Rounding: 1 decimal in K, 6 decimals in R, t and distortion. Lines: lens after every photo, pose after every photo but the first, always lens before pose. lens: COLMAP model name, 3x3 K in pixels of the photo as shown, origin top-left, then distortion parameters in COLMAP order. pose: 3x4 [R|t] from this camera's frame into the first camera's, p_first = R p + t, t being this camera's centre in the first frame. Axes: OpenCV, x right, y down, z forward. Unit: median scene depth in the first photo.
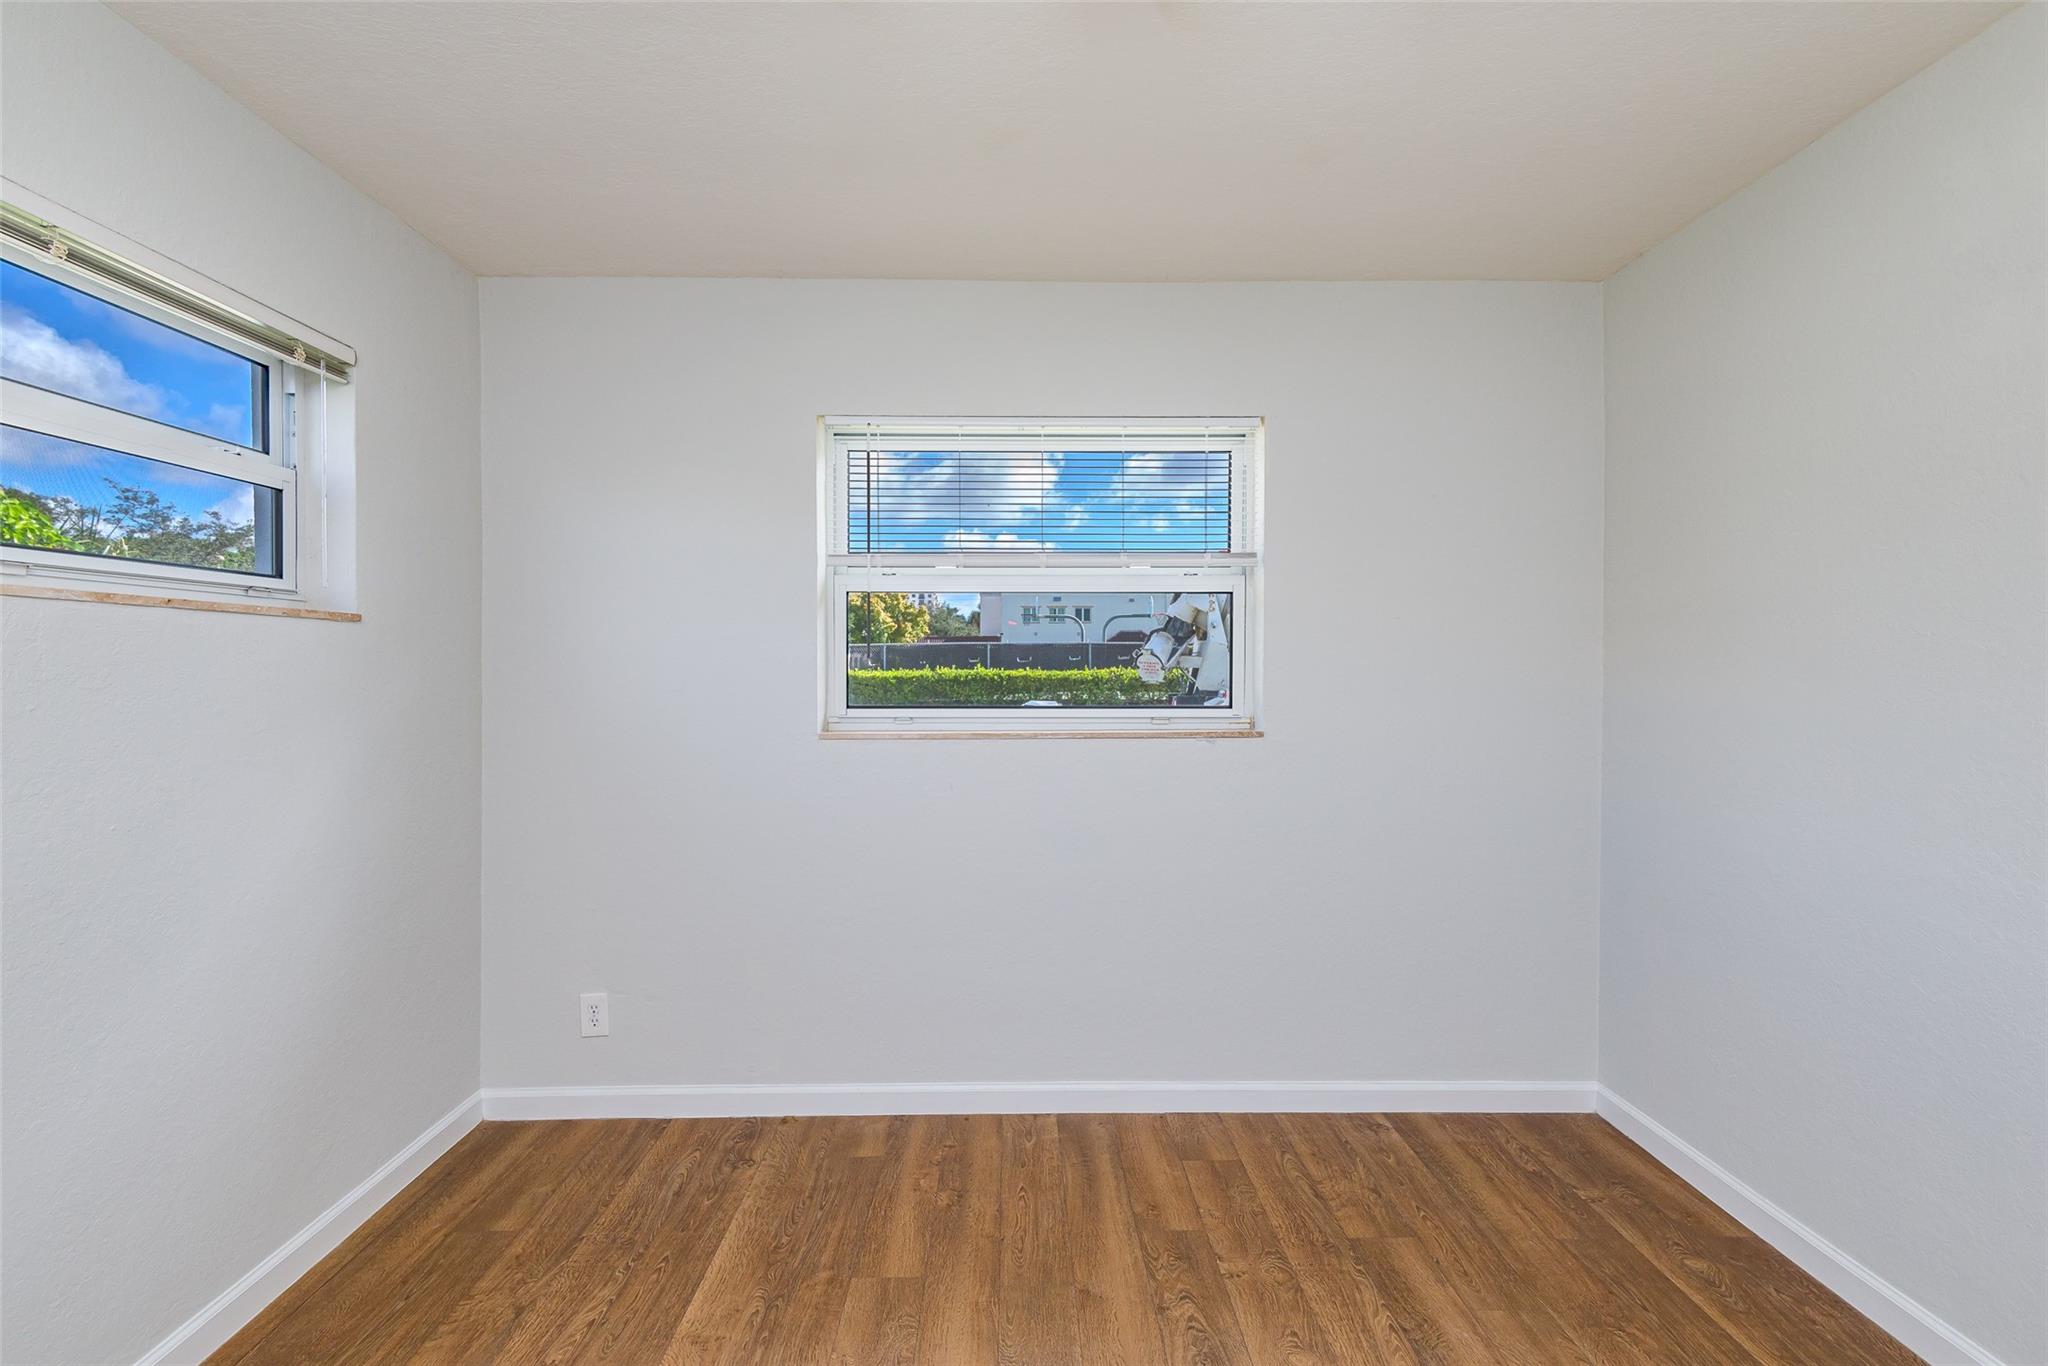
lens RADIAL K [[884.2, 0, 1028.0], [0, 884.2, 675.3], [0, 0, 1]] dist [-0.020915, -0.007681]
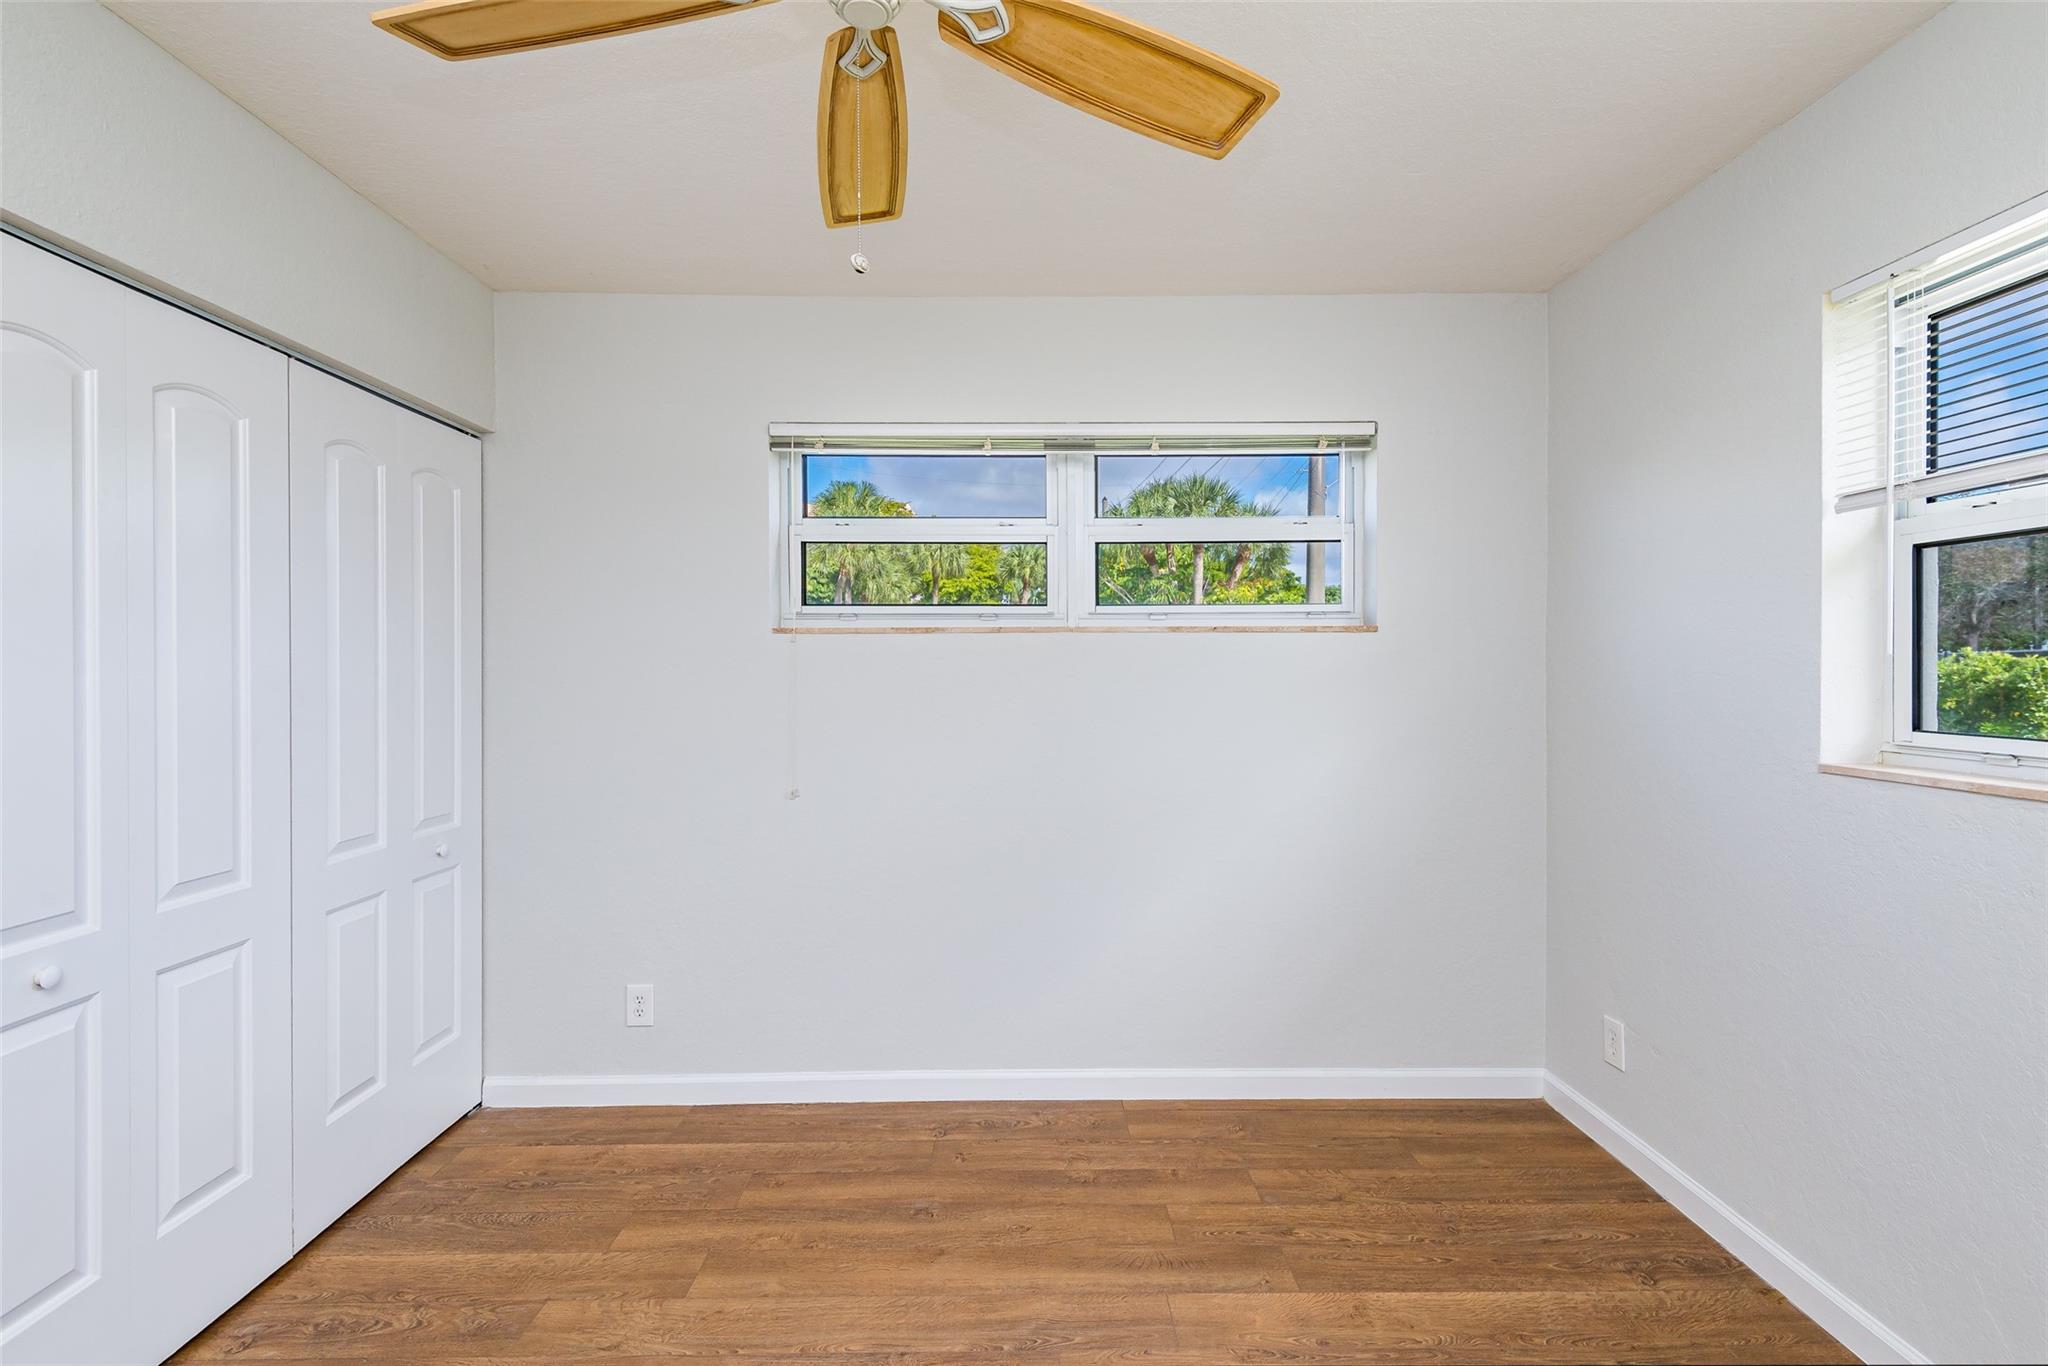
lens RADIAL K [[884.2, 0, 1022.3], [0, 884.2, 677.1], [0, 0, 1]] dist [-0.020915, -0.007681]
pose [[-0.023603, 0.012718, -0.999641, 0.551536], [-0.006781, 0.999894, 0.012881, -0.007818], [0.999698, 0.007083, -0.023514, 0.501557]]
